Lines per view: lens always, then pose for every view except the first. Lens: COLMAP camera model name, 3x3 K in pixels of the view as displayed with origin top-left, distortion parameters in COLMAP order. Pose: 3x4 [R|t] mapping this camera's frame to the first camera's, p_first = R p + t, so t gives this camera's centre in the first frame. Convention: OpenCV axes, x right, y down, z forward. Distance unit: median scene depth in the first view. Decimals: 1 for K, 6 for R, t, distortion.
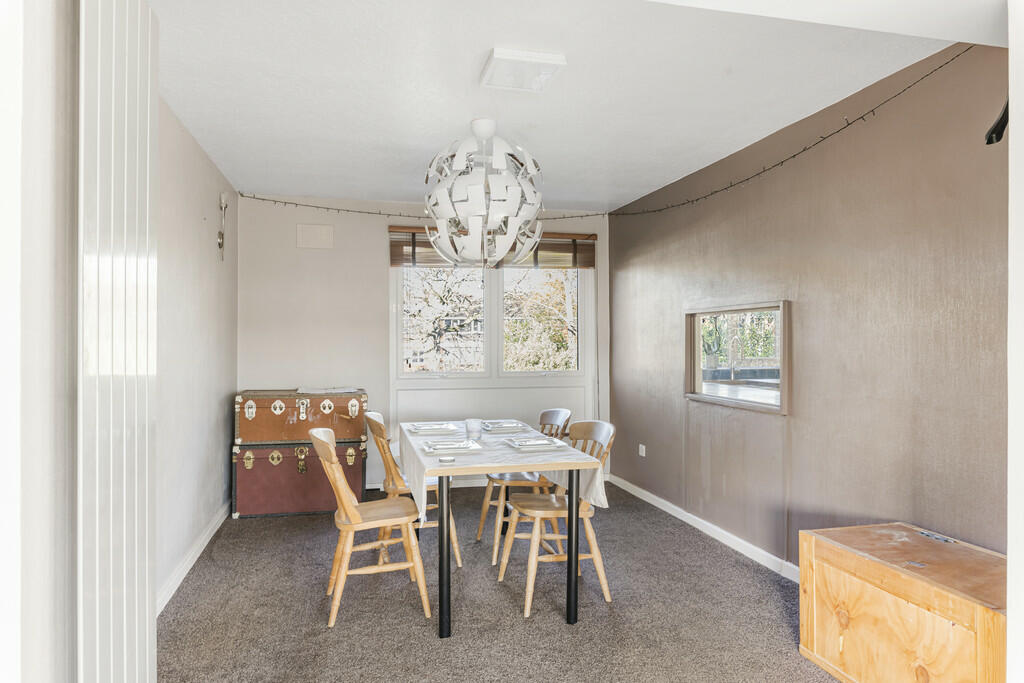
lens RADIAL K [[650.6, 0, 507.3], [0, 650.6, 339.1], [0, 0, 1]] dist [0.000252, -0.000294]
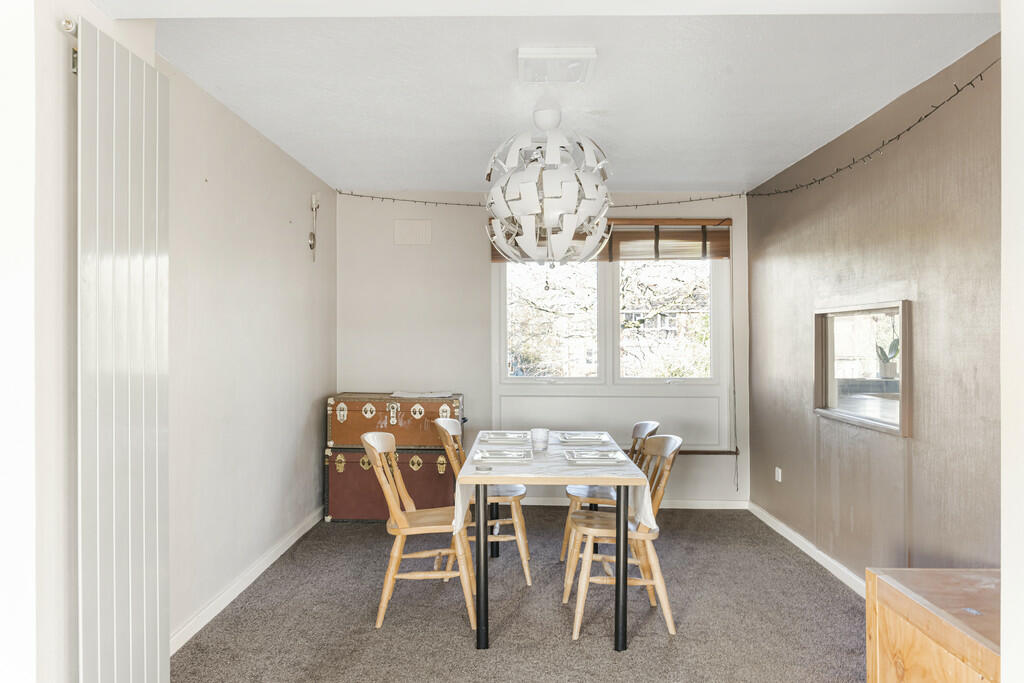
lens RADIAL K [[780.9, 0, 512.0], [0, 780.9, 341.5], [0, 0, 1]] dist [-0.001591, 0.003460]
pose [[0.968469, 0.006859, -0.249038, 0.170692], [-0.005017, 0.999955, 0.008033, -0.010729], [0.249082, -0.006531, 0.968460, -0.090495]]
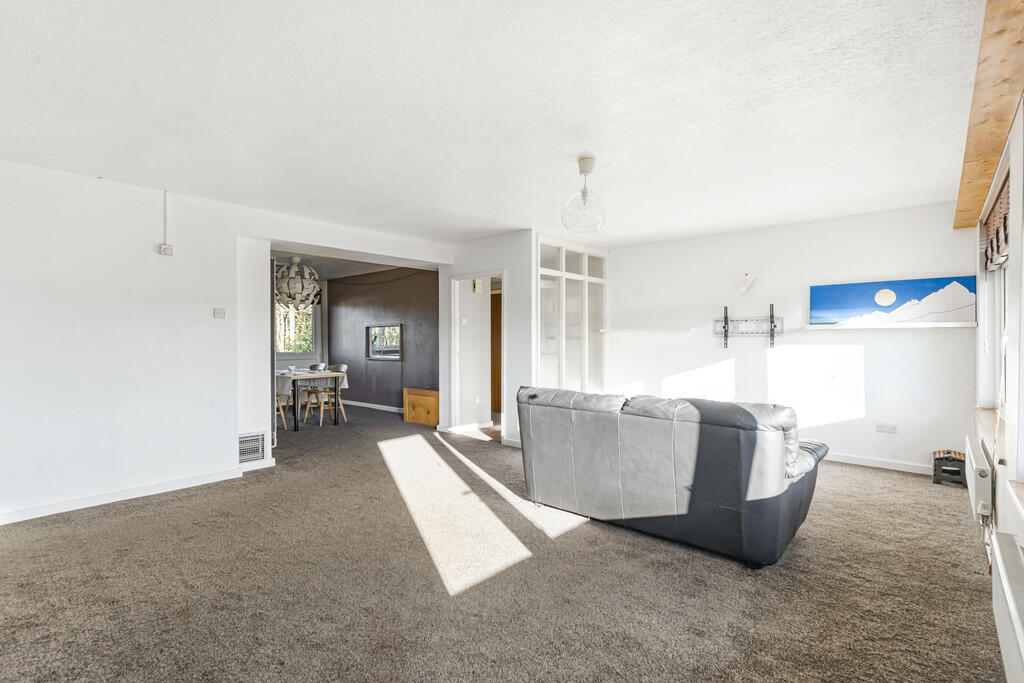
lens RADIAL K [[483.1, 0, 512.0], [0, 483.1, 341.5], [0, 0, 1]] dist [-0.000753, -0.000077]
pose [[0.818314, -0.003010, 0.574764, -0.410780], [-0.000082, 0.999986, 0.005354, 0.010398], [-0.574772, -0.004429, 0.818302, -1.055616]]
